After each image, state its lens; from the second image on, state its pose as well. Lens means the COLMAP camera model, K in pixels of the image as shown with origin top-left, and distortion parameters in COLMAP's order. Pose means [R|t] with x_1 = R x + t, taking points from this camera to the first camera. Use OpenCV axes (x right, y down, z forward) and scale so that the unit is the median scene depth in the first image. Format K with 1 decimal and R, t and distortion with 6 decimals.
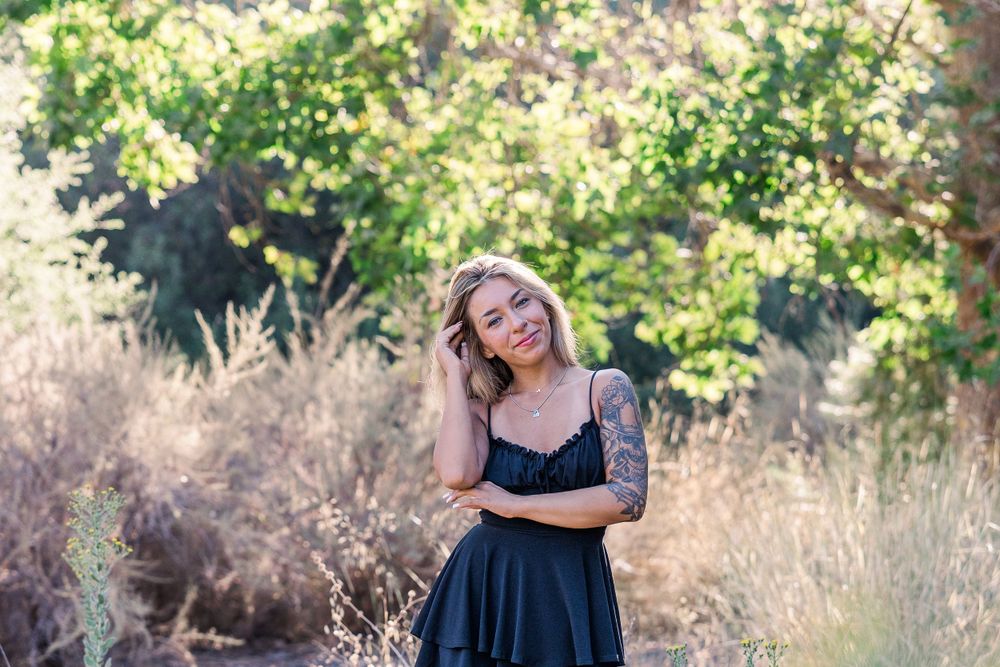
lens RADIAL K [[2002.4, 0, 498.0], [0, 2002.4, 297.3], [0, 0, 1]] dist [-0.027990, 0.000000]
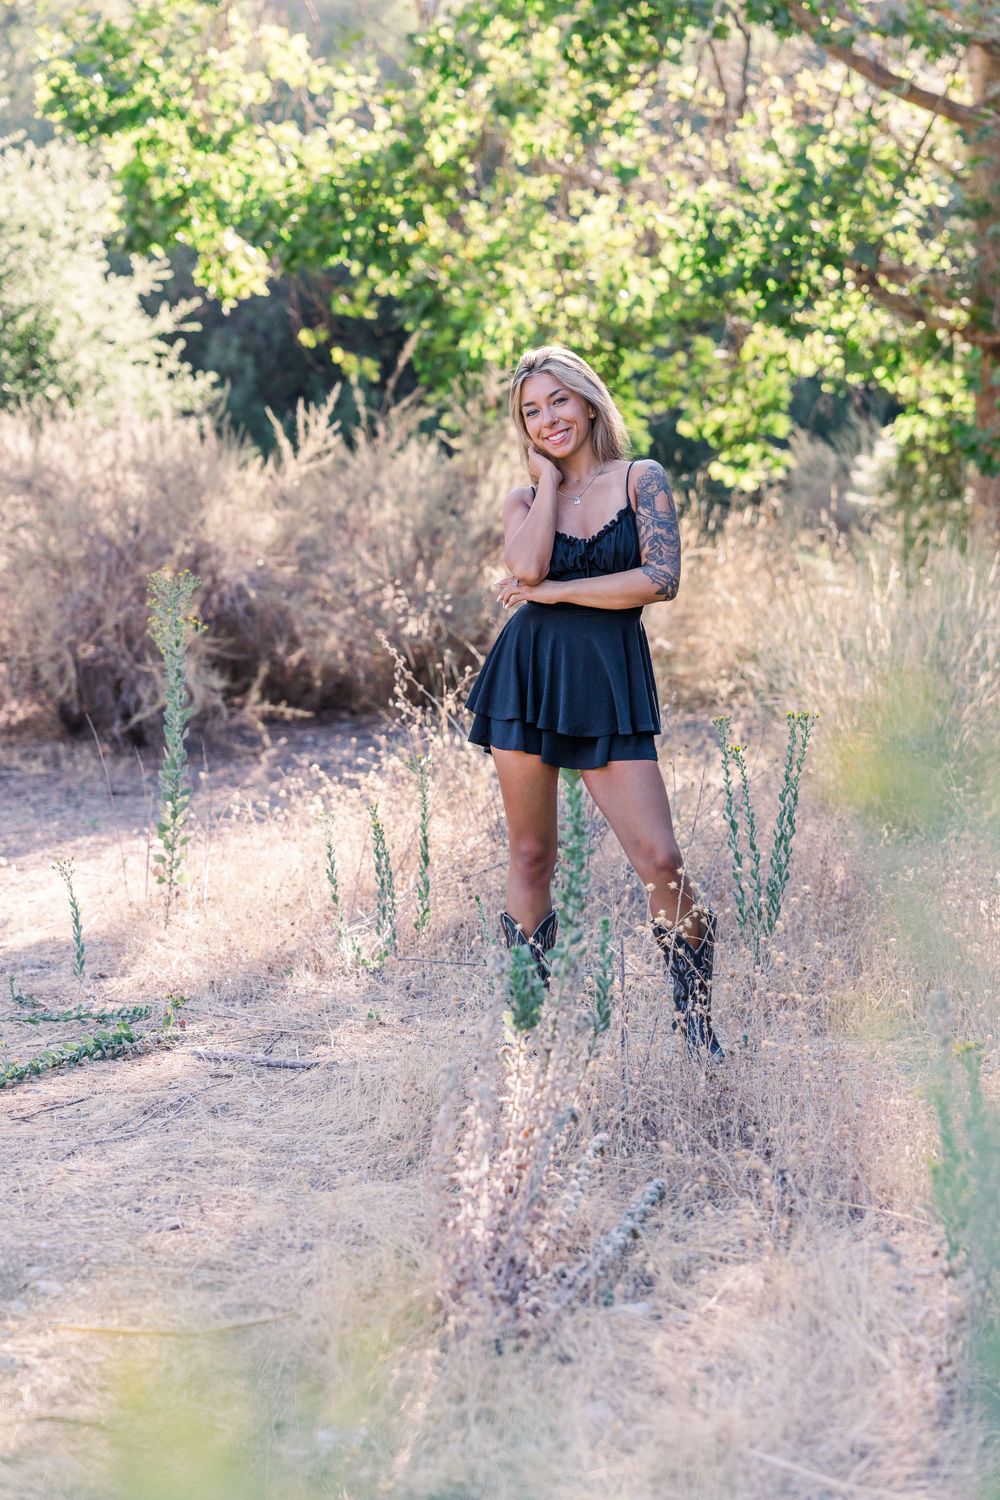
lens RADIAL K [[3003.6, 0, 538.0], [0, 3003.6, 692.1], [0, 0, 1]] dist [-0.027990, 0.000000]
pose [[0.999940, 0.002854, -0.010563, 0.012142], [-0.001487, 0.991873, 0.127222, -0.047098], [0.010840, -0.127199, 0.991818, -0.626770]]
